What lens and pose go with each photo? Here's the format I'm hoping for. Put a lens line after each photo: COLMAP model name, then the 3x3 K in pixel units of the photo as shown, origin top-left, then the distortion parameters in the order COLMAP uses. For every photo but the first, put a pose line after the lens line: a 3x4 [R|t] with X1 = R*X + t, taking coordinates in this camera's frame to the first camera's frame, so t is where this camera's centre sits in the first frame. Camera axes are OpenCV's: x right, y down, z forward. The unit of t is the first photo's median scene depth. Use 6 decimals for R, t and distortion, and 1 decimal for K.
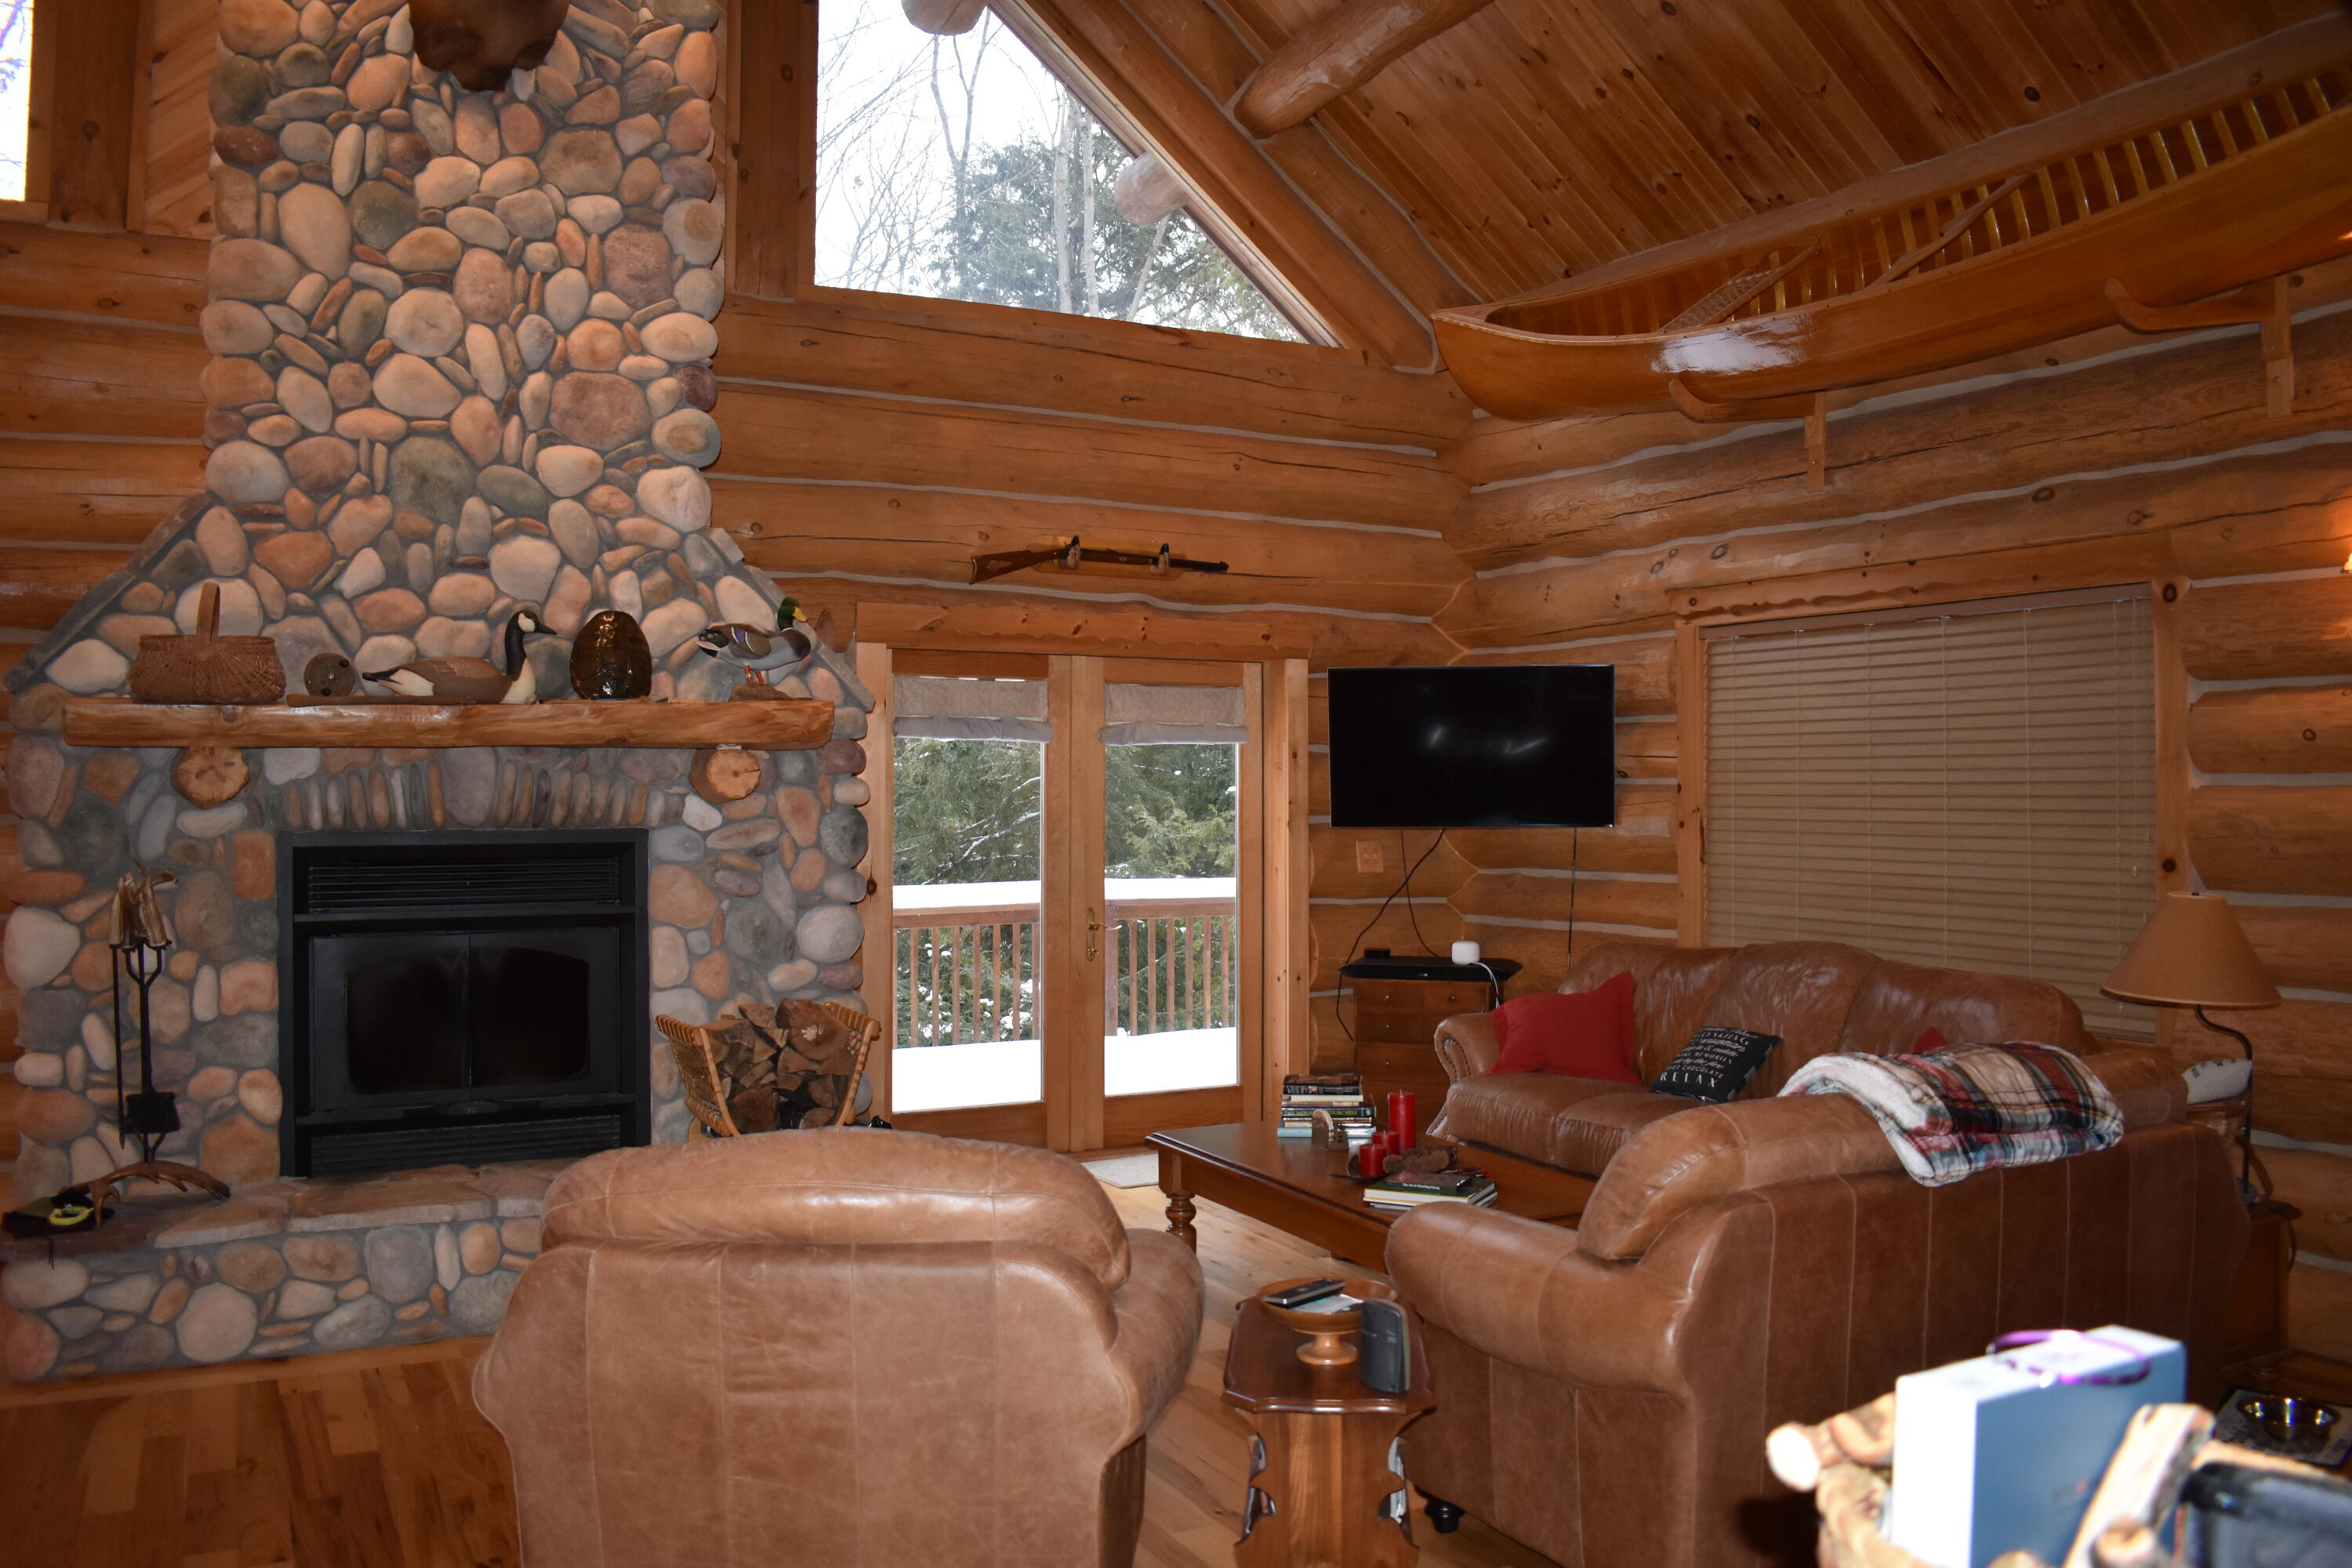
lens RADIAL K [[1830.4, 0, 1176.0], [0, 1830.4, 784.0], [0, 0, 1]] dist [-0.090637, 0.005528]
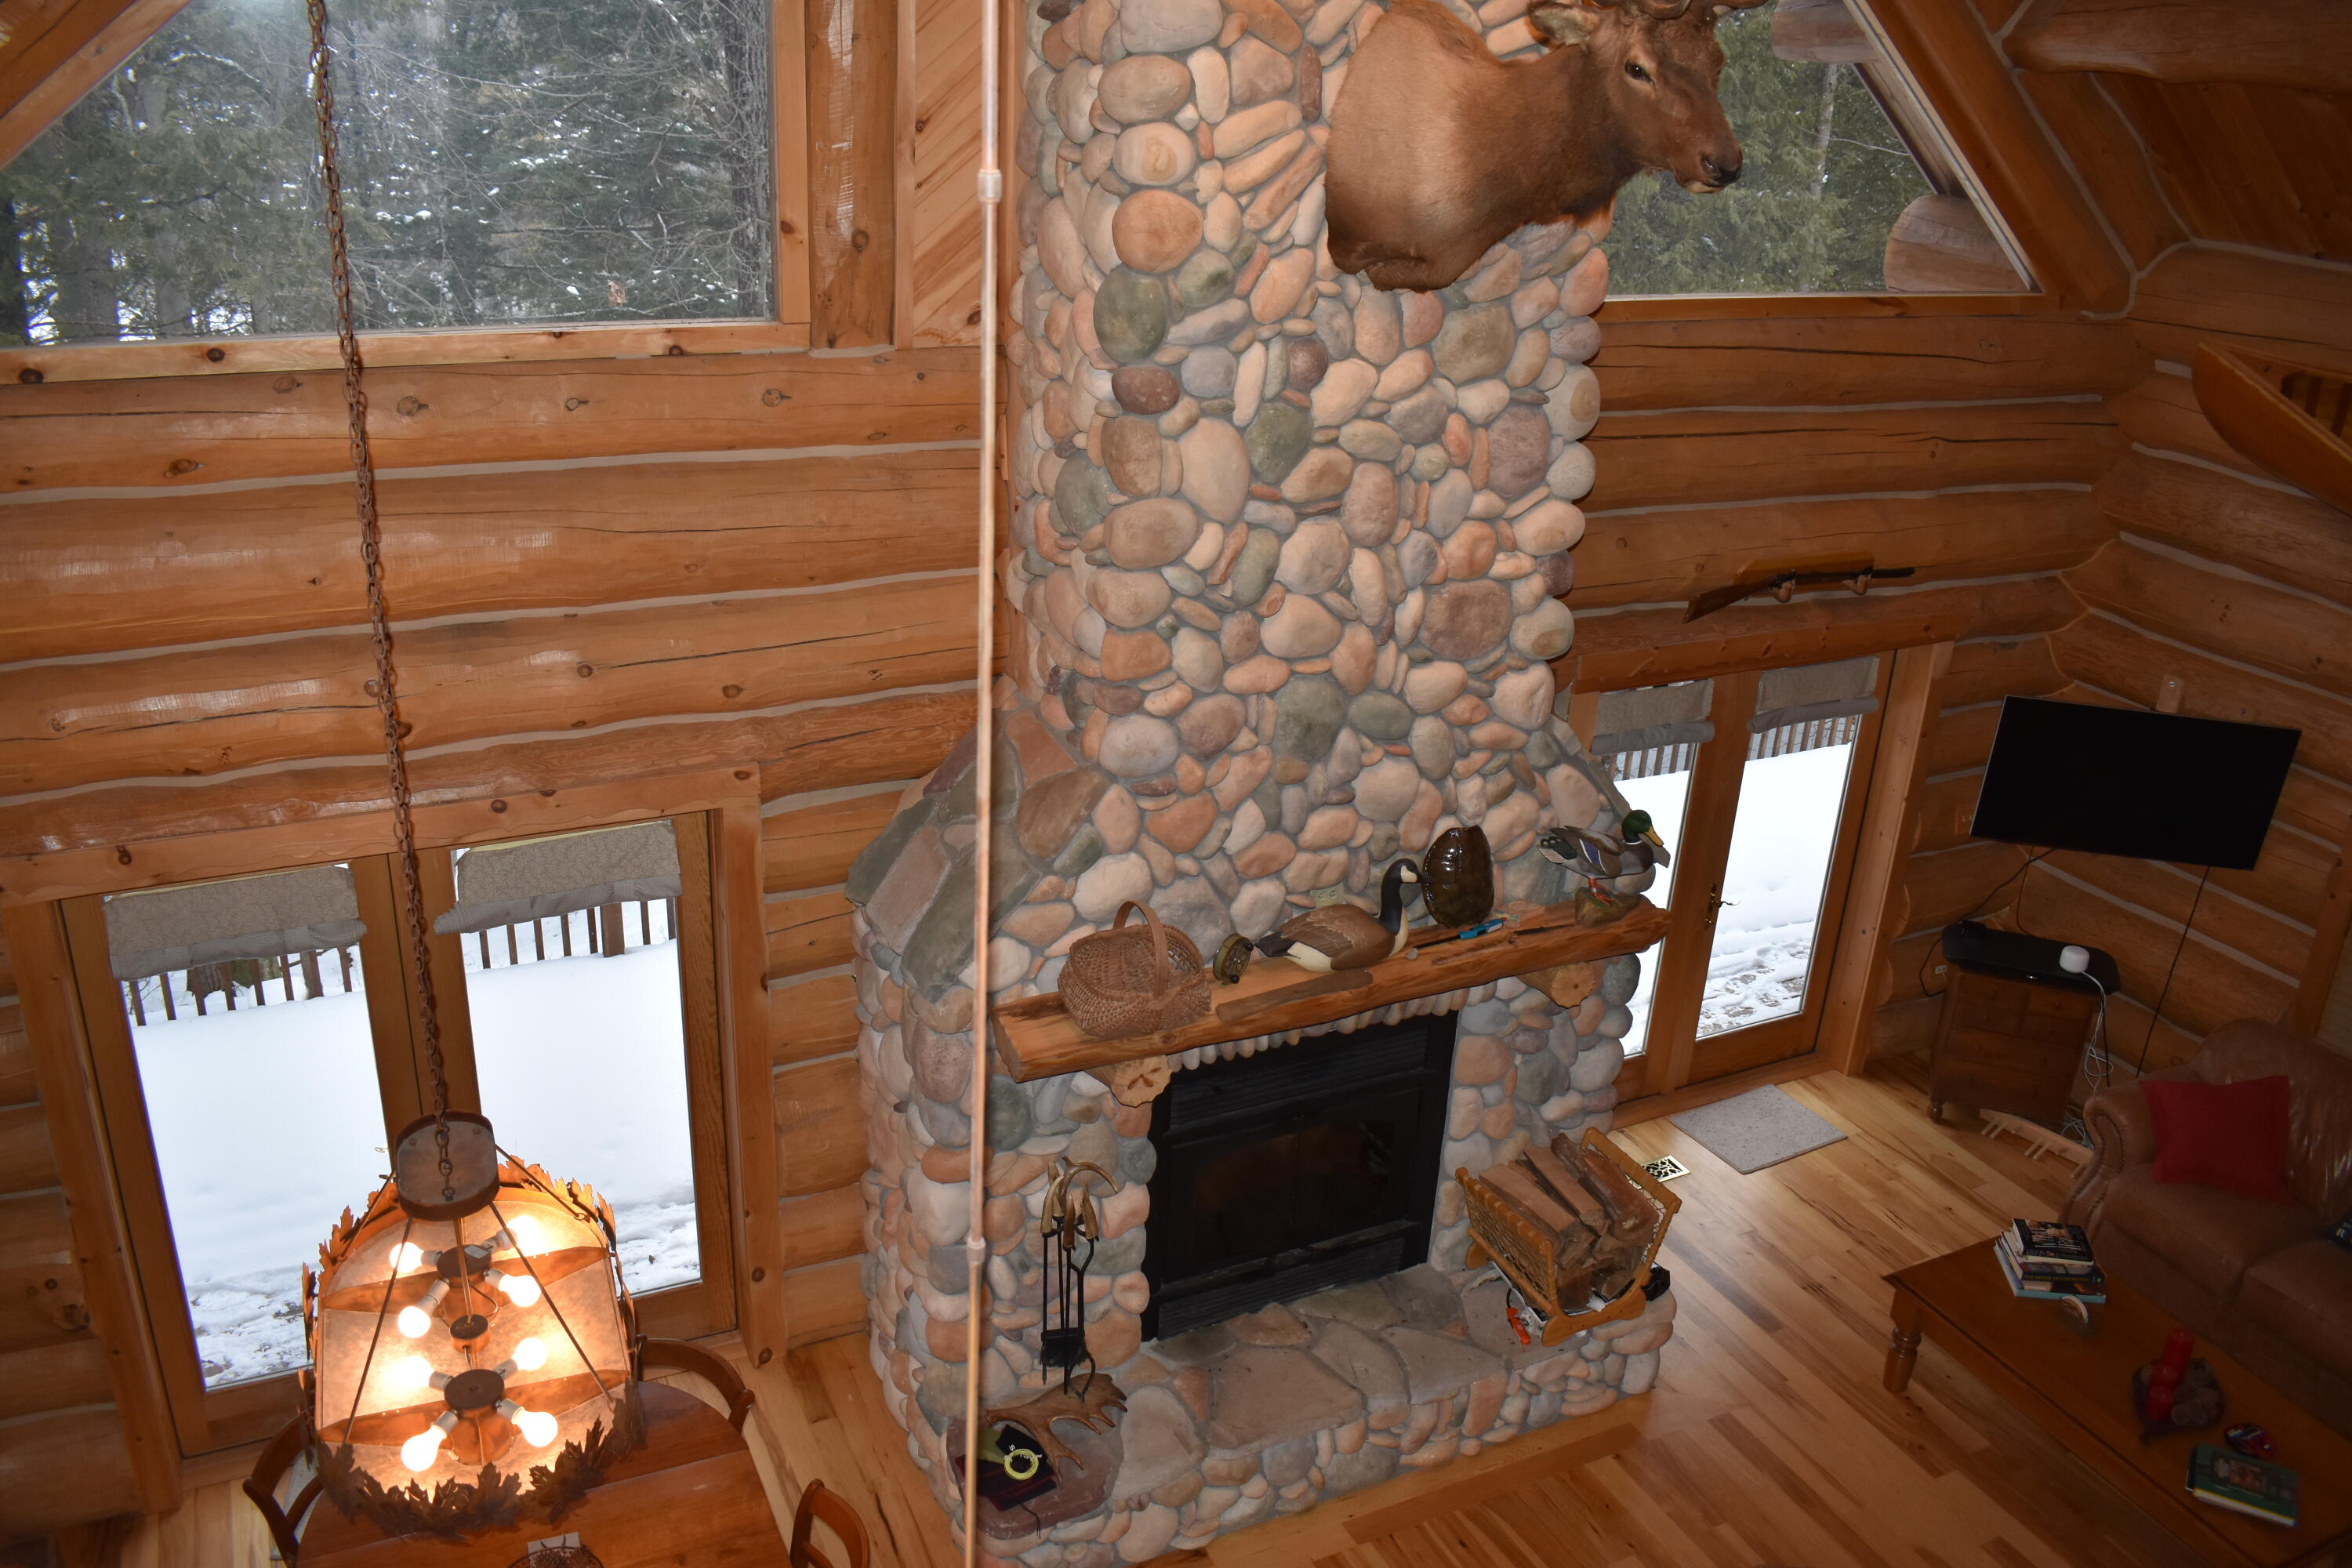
lens RADIAL K [[1797.4, 0, 1176.0], [0, 1797.4, 784.0], [0, 0, 1]] dist [-0.088713, 0.007114]
pose [[0.998365, 0.054348, -0.017719, -0.460275], [-0.043457, 0.922968, 0.382416, -0.486116], [0.037138, -0.381021, 0.923820, 0.126816]]
